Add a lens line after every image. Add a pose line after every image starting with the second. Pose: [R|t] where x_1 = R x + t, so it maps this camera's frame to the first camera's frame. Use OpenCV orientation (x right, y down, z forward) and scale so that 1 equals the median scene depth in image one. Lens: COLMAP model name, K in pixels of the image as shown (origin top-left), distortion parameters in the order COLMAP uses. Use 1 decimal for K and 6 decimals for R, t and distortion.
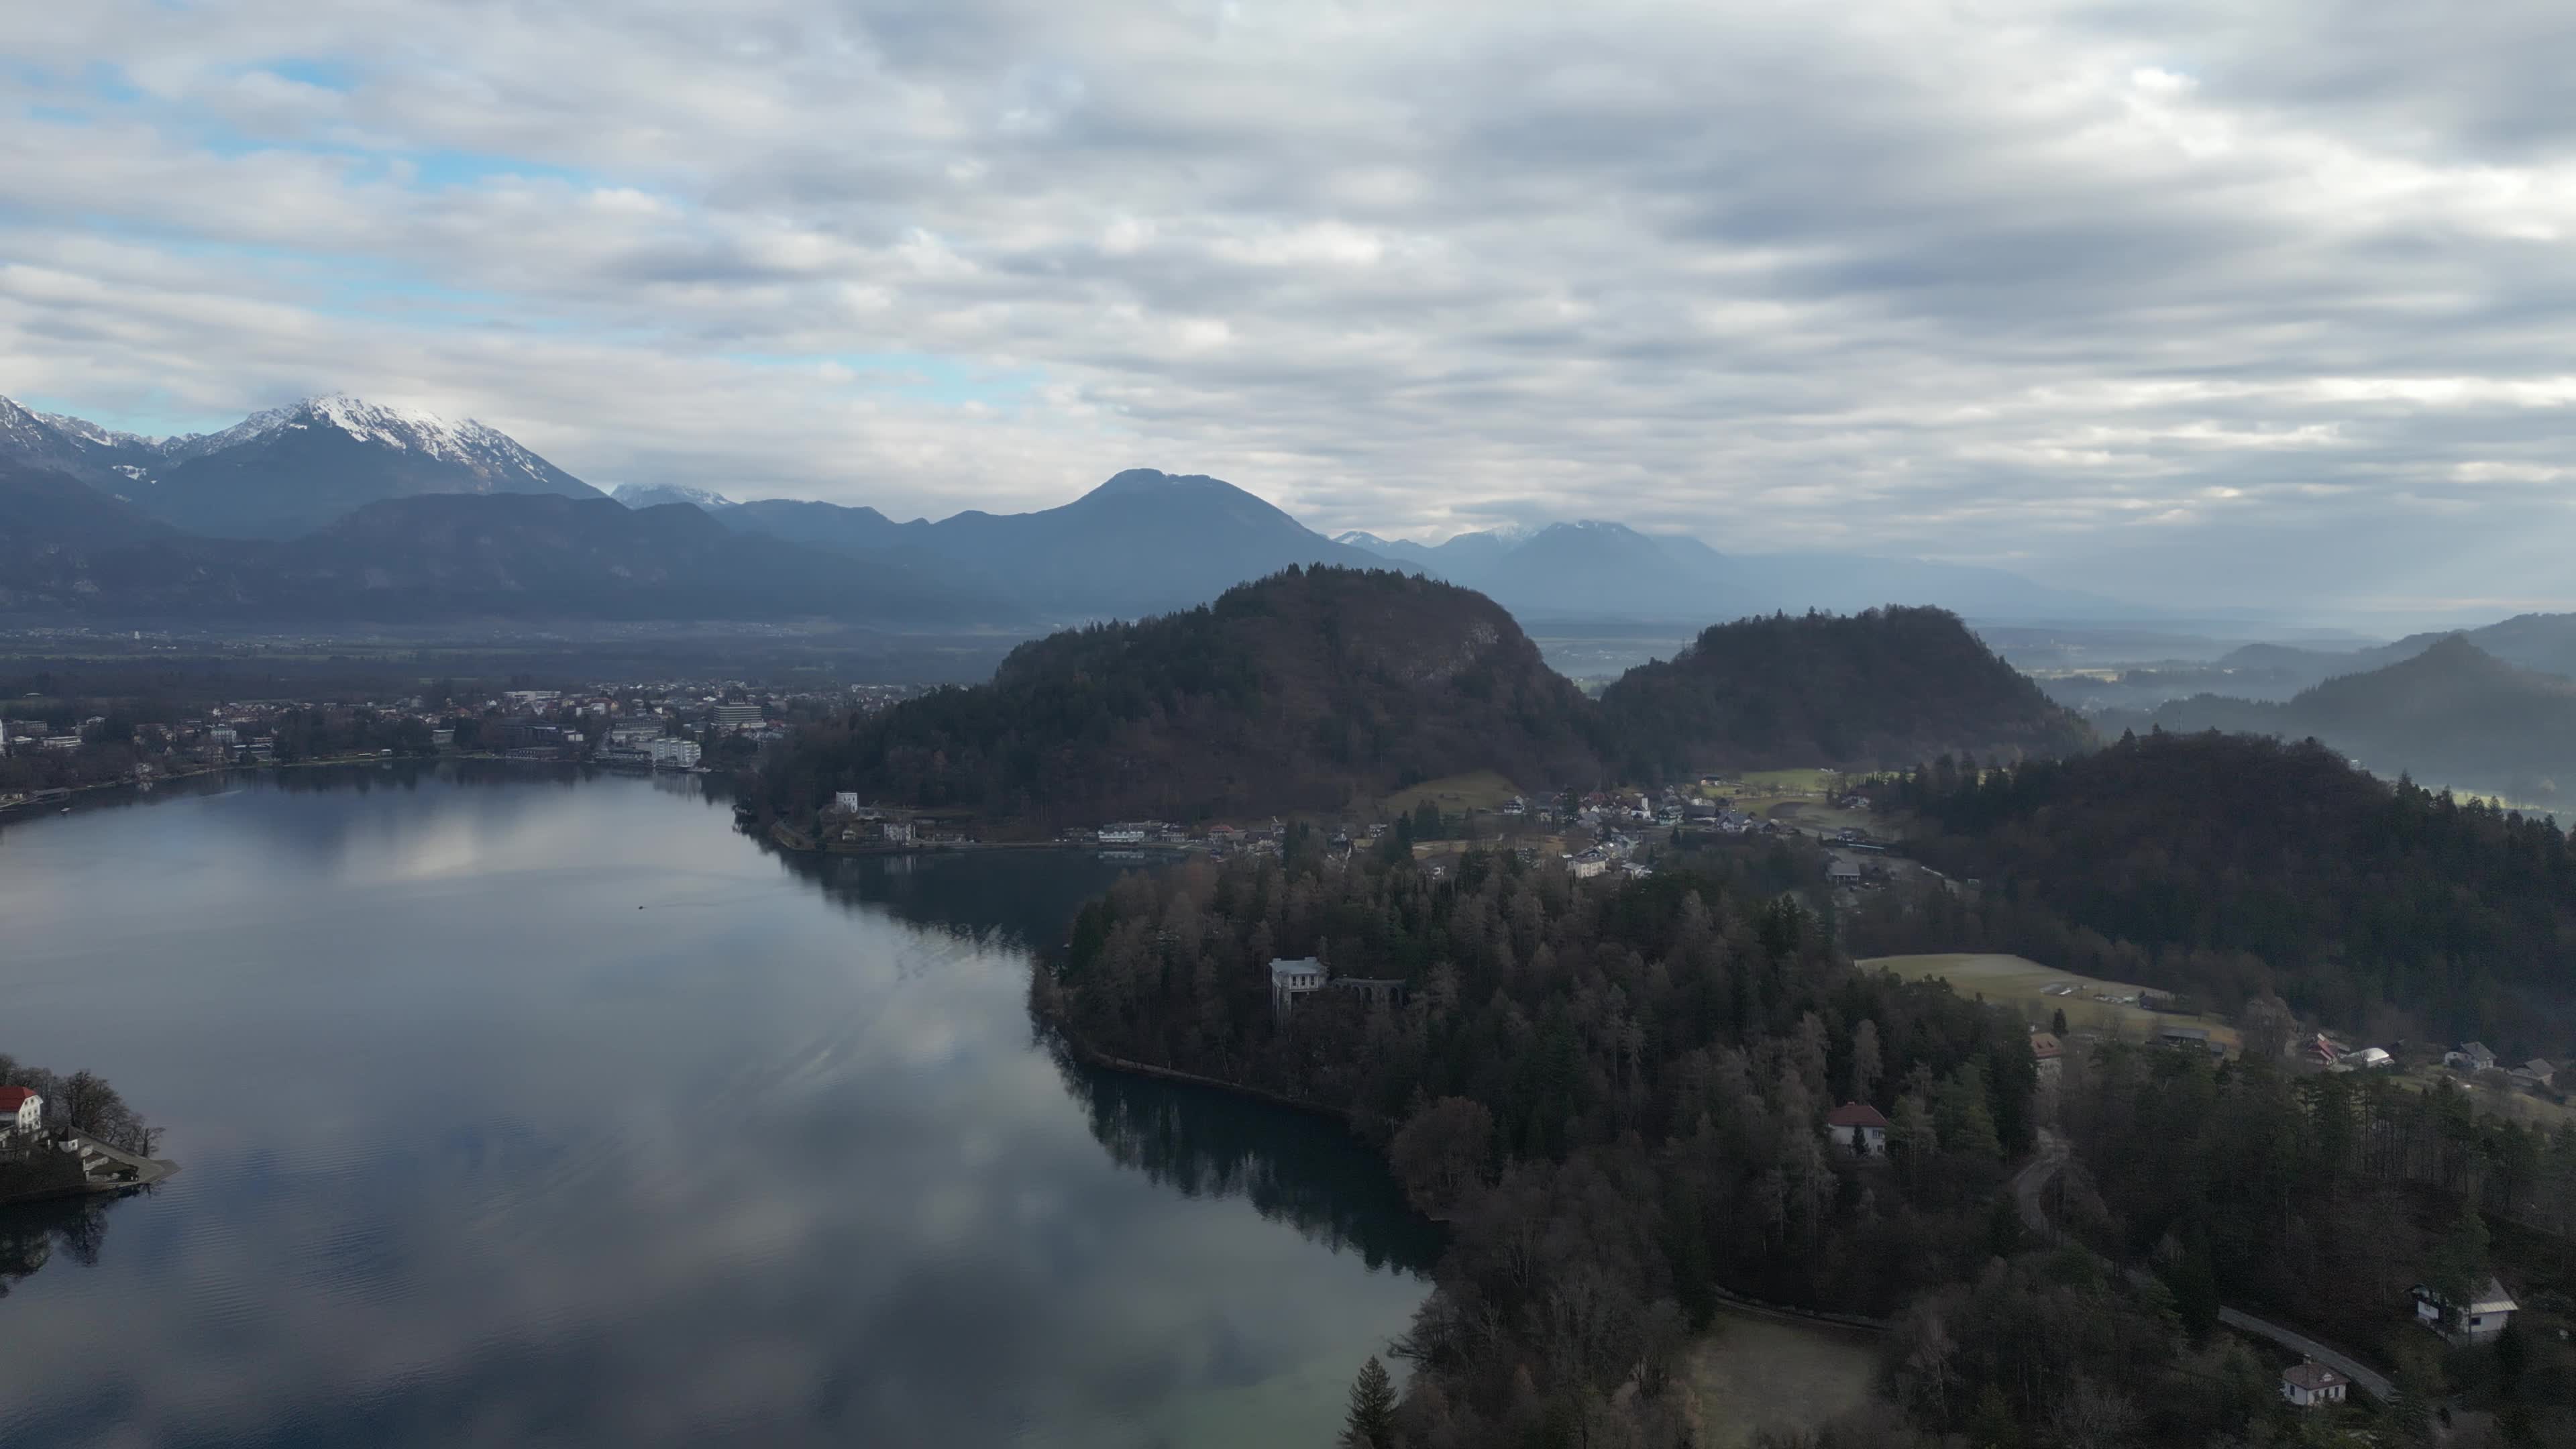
lens RADIAL K [[1852.7, 0, 1303.3], [0, 1852.7, 713.6], [0, 0, 1]] dist [0.063548, -0.061031]
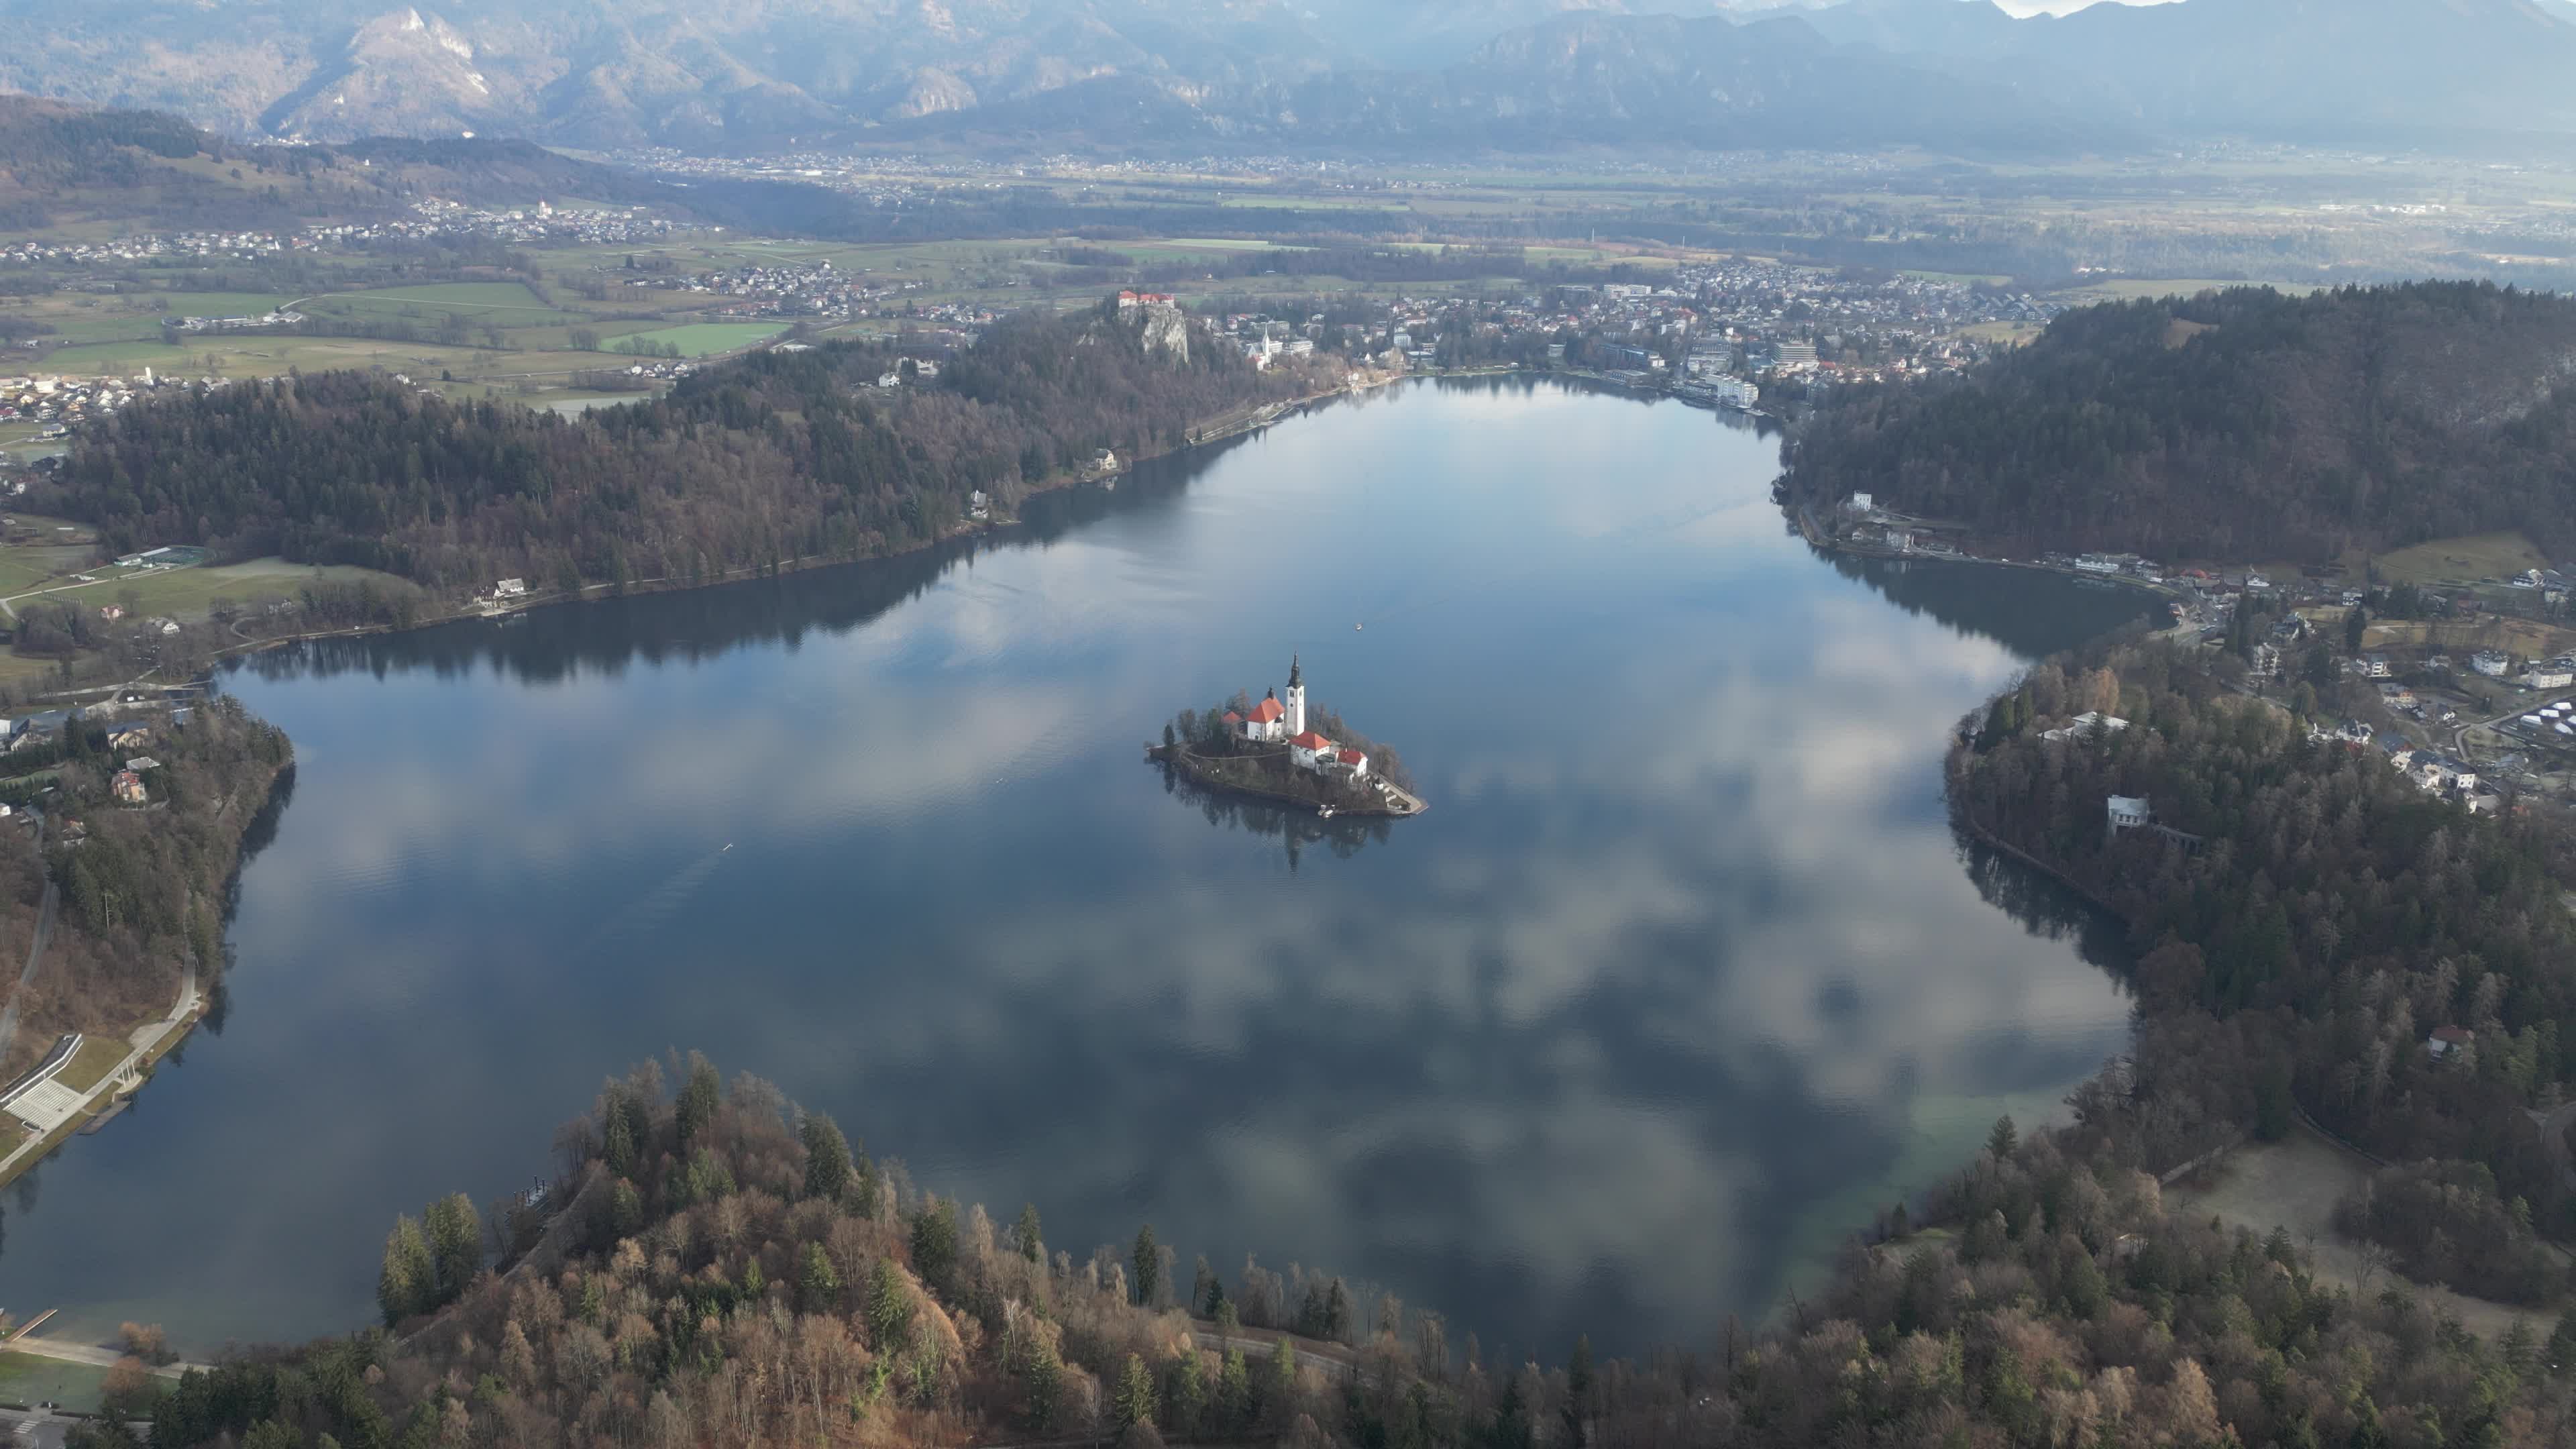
lens RADIAL K [[1852.7, 0, 1288.4], [0, 1852.7, 713.4], [0, 0, 1]] dist [0.063548, -0.061031]
pose [[0.844465, 0.175343, -0.506096, 0.073710], [-0.037157, 0.961798, 0.271226, -0.129119], [0.534320, -0.210236, 0.818720, -0.209551]]
